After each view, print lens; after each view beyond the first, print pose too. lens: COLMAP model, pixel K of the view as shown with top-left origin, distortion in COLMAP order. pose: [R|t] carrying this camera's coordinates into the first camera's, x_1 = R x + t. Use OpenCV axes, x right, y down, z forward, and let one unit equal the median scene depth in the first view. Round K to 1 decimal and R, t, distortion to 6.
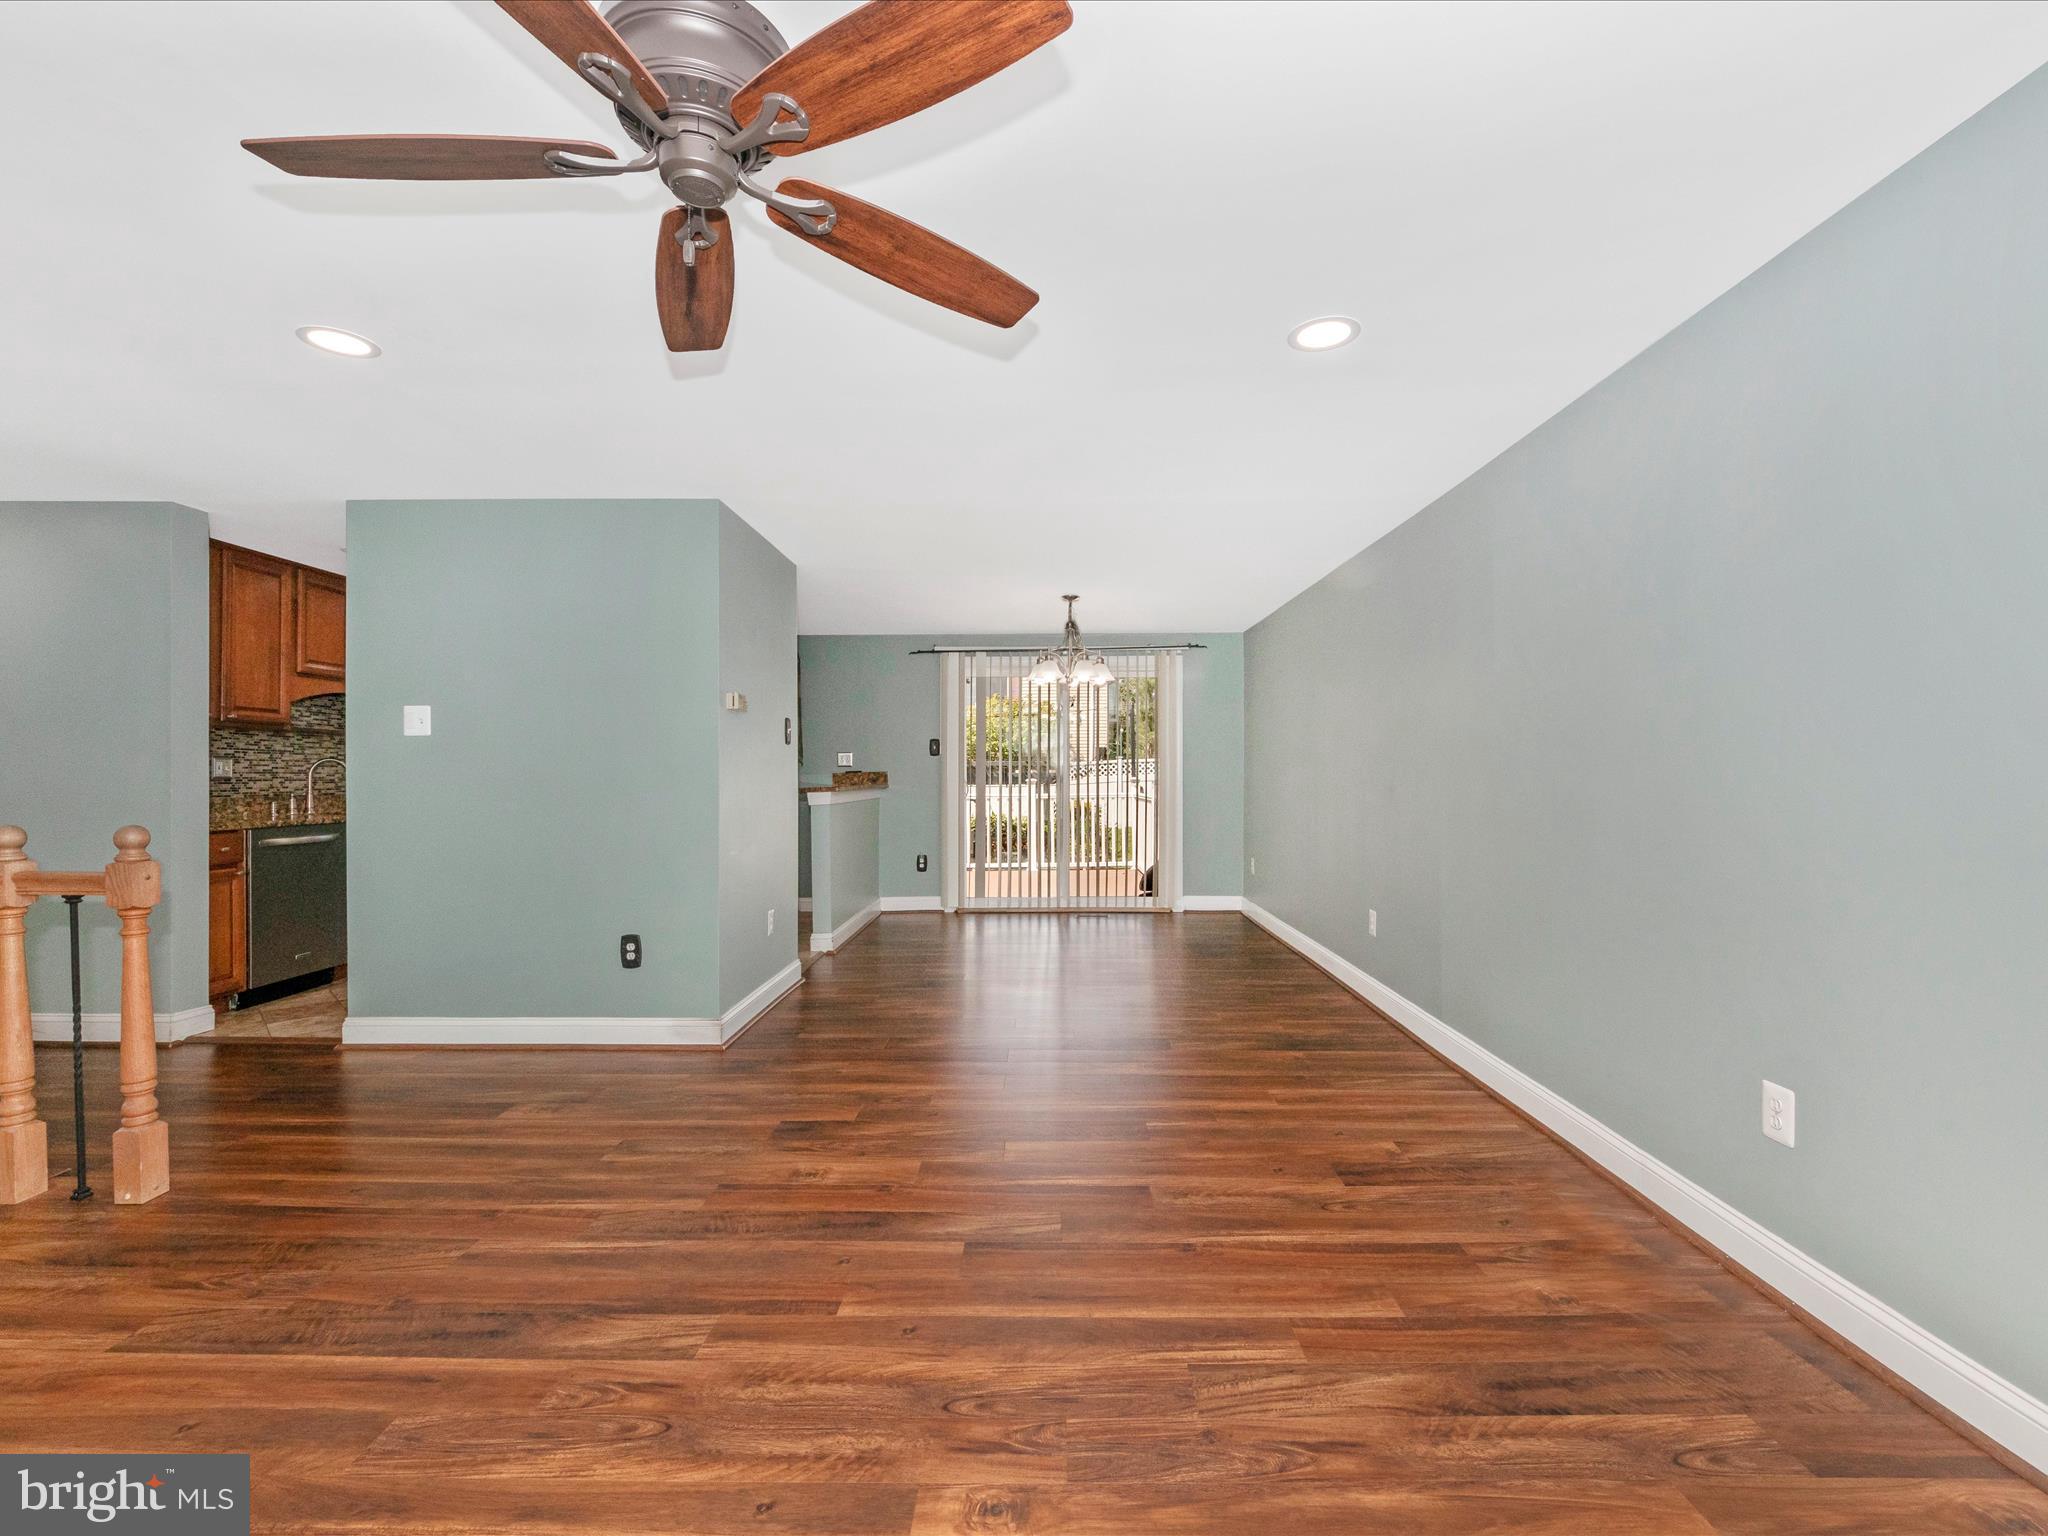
lens RADIAL K [[874.4, 0, 1042.0], [0, 874.4, 764.9], [0, 0, 1]] dist [0.004640, -0.005198]
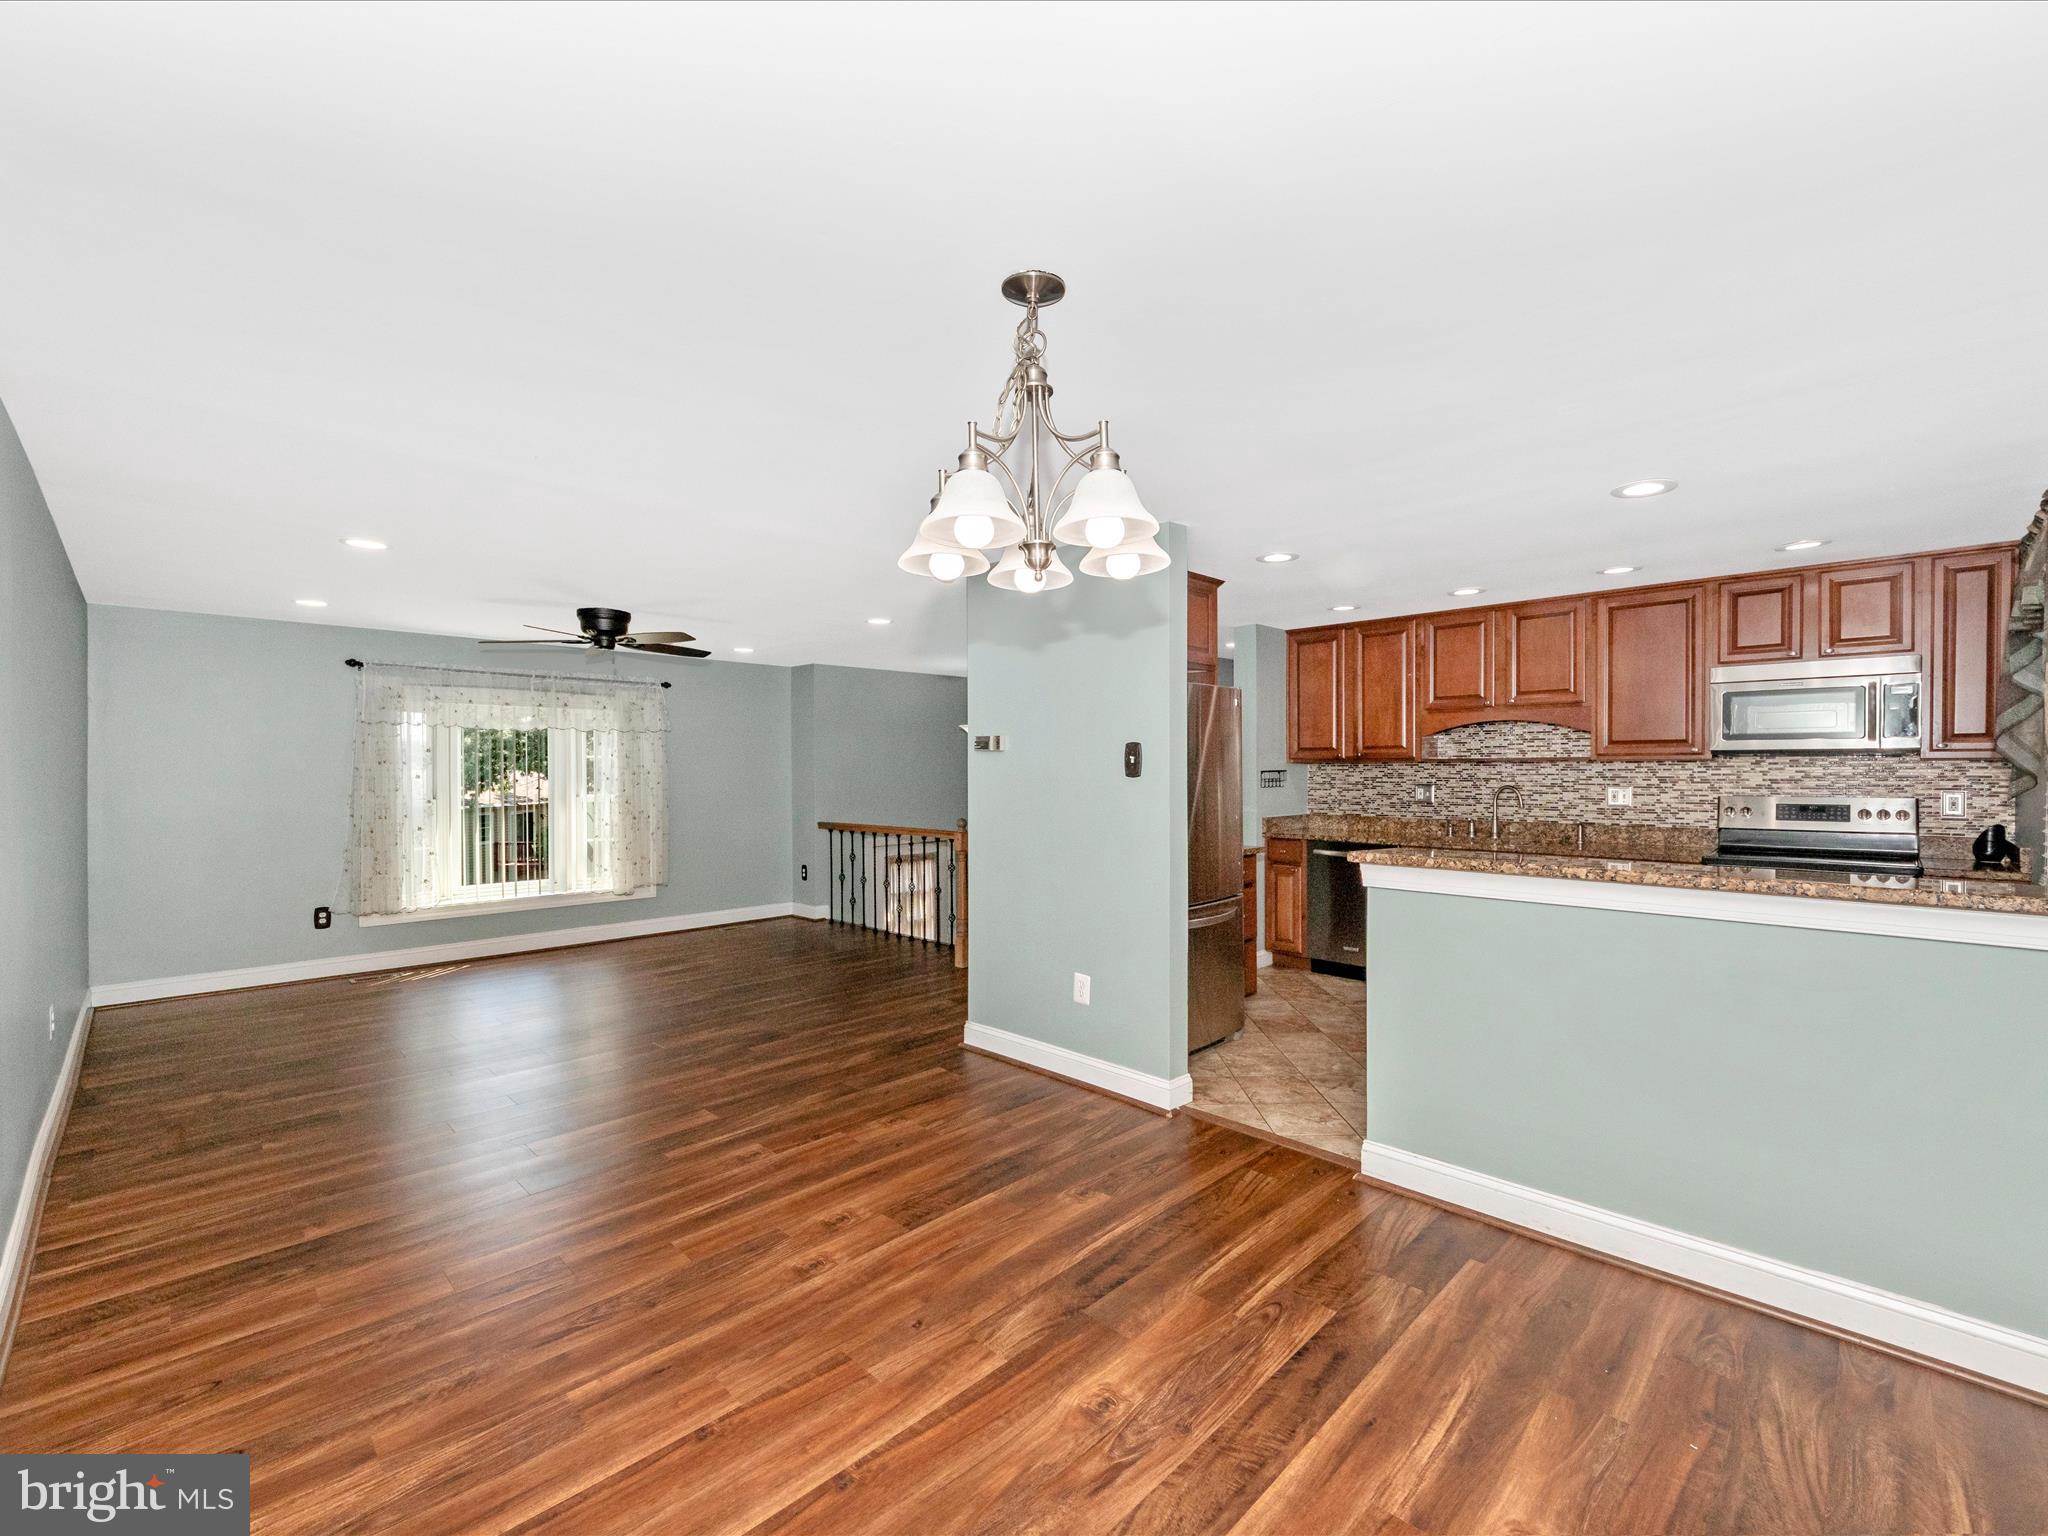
lens RADIAL K [[874.4, 0, 1037.3], [0, 874.4, 780.0], [0, 0, 1]] dist [0.004640, -0.005198]
pose [[-0.693315, 0.007275, -0.720598, 0.657076], [0.008533, 0.999962, 0.001885, -0.041943], [0.720584, -0.004842, -0.693351, 3.165822]]
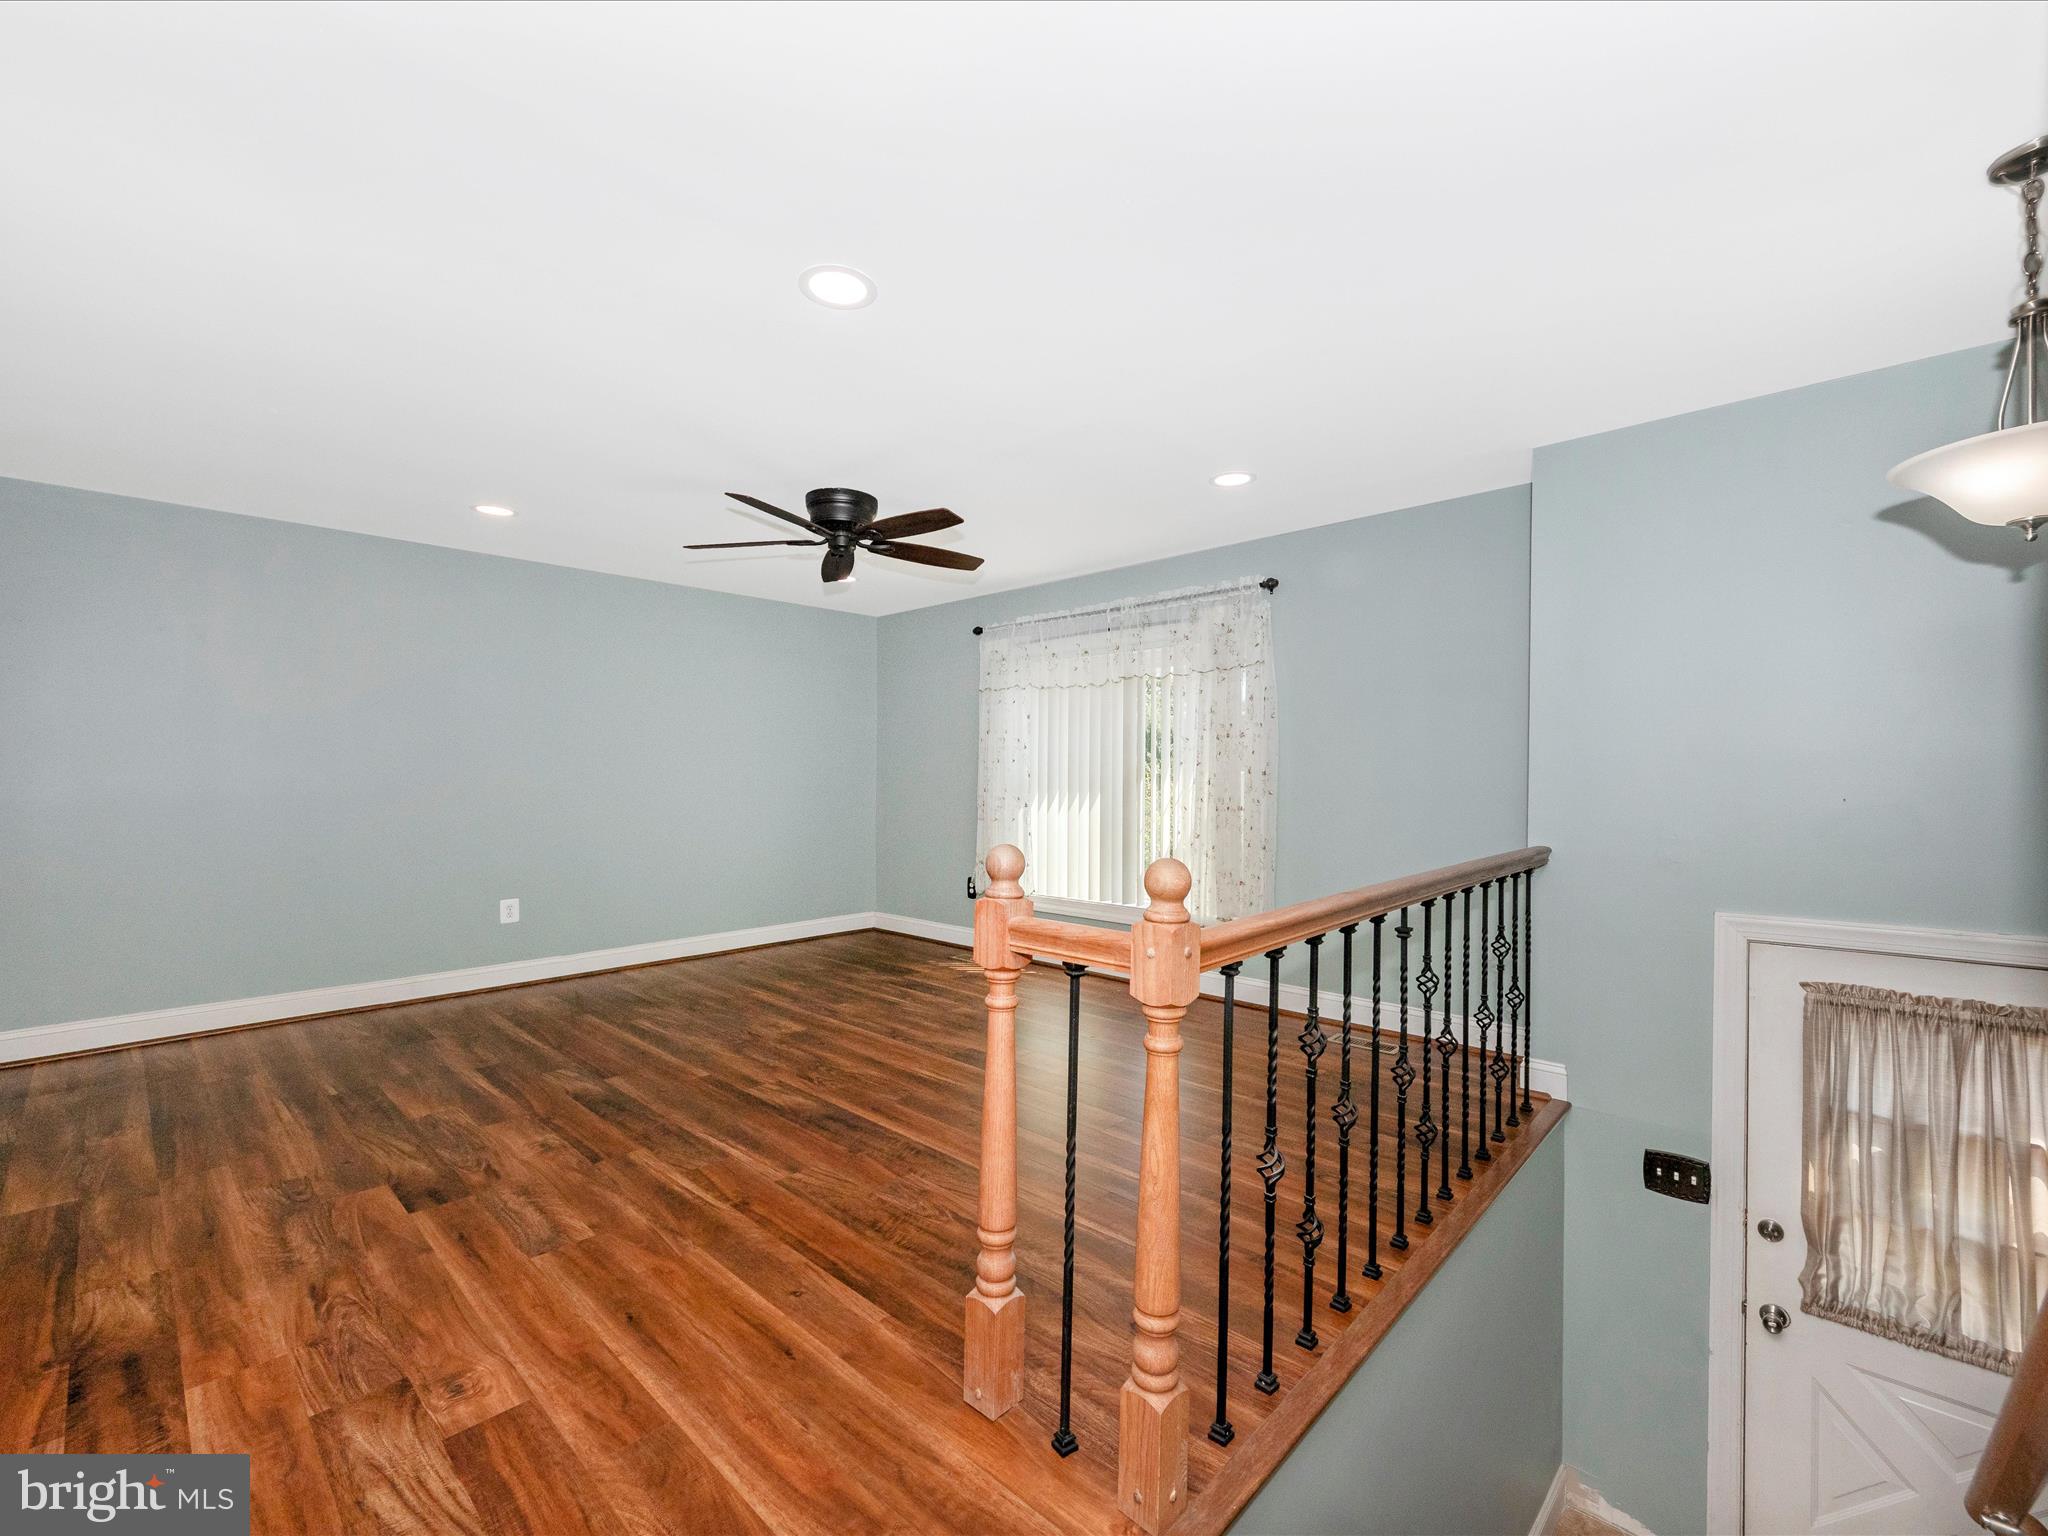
lens RADIAL K [[874.4, 0, 1036.5], [0, 874.4, 752.8], [0, 0, 1]] dist [0.004640, -0.005198]
pose [[-0.734390, 0.016282, 0.678533, -1.682452], [-0.003190, 0.999618, -0.027440, 0.021042], [-0.678721, -0.022316, -0.734057, 1.626731]]
